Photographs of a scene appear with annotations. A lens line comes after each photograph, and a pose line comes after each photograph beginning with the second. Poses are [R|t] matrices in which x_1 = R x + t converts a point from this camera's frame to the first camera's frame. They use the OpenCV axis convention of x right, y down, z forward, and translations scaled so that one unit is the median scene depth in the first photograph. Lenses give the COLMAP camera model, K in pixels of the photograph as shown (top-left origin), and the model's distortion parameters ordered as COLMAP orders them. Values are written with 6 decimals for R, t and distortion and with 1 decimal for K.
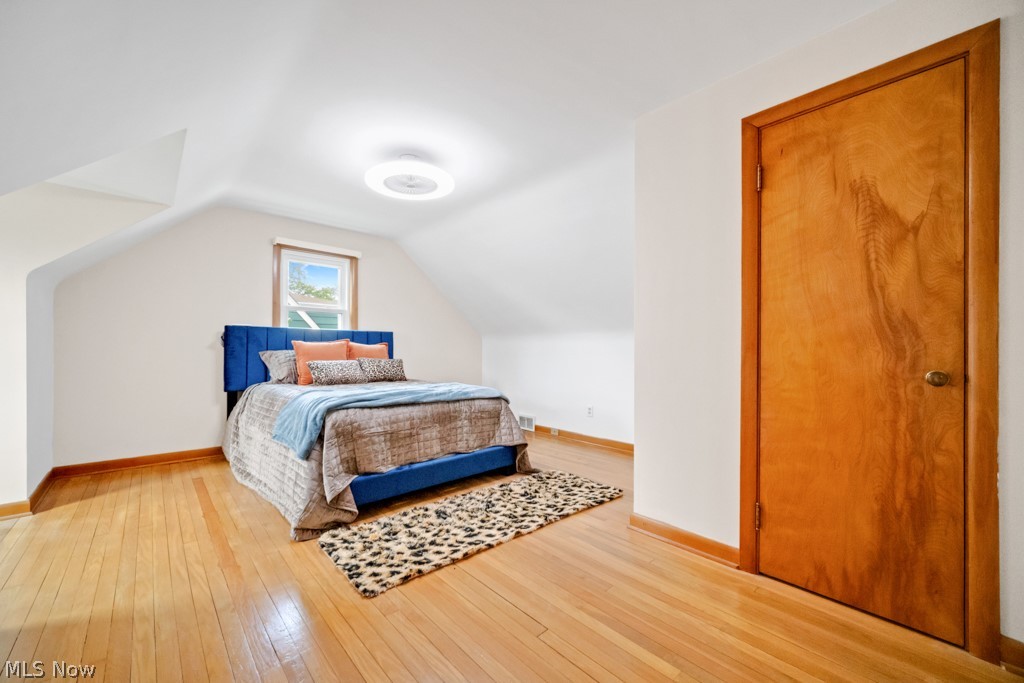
lens RADIAL K [[405.9, 0, 510.0], [0, 405.9, 347.5], [0, 0, 1]] dist [-0.005770, -0.000064]
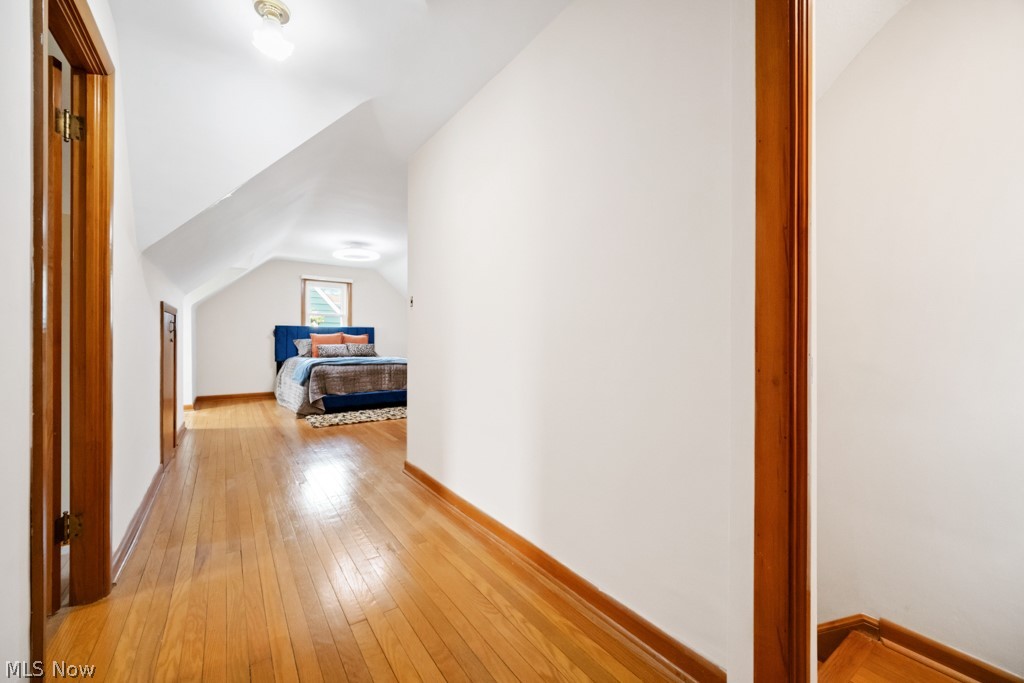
lens RADIAL K [[405.9, 0, 511.7], [0, 405.9, 335.8], [0, 0, 1]] dist [-0.005770, -0.000064]
pose [[0.992936, -0.006394, -0.118481, 0.732249], [0.006469, 0.999979, 0.000243, -0.002086], [0.118477, -0.001008, 0.992956, -0.884153]]
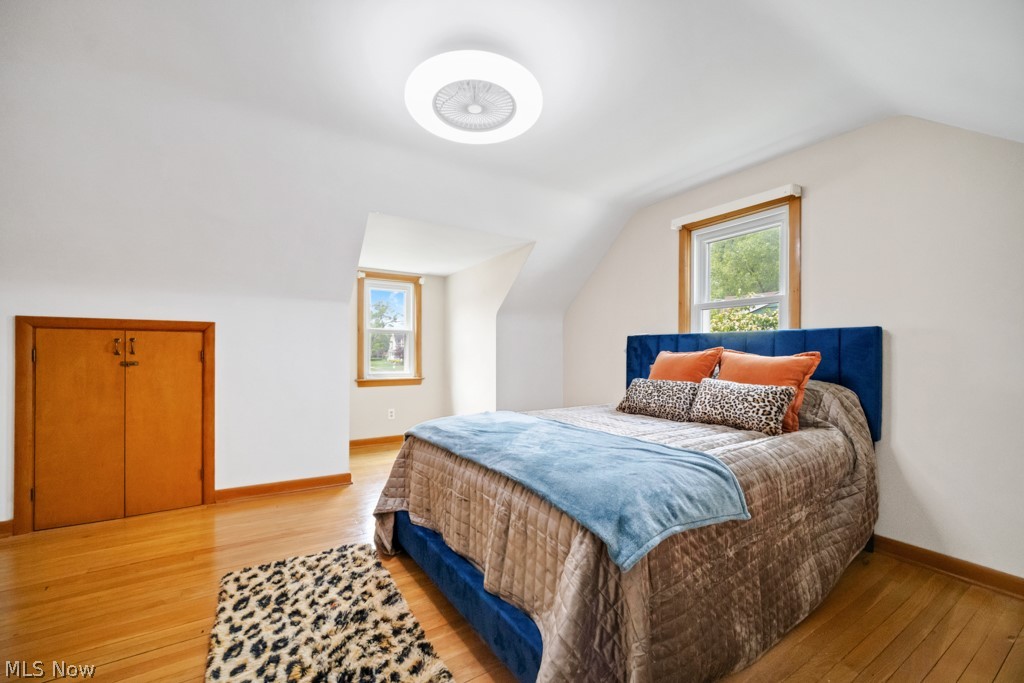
lens RADIAL K [[405.9, 0, 498.2], [0, 405.9, 360.0], [0, 0, 1]] dist [-0.005770, -0.000064]
pose [[-0.186623, -0.001849, -0.982430, 0.350795], [-0.003864, 0.999992, -0.001148, 0.000781], [0.982424, 0.003582, -0.186628, 1.109895]]
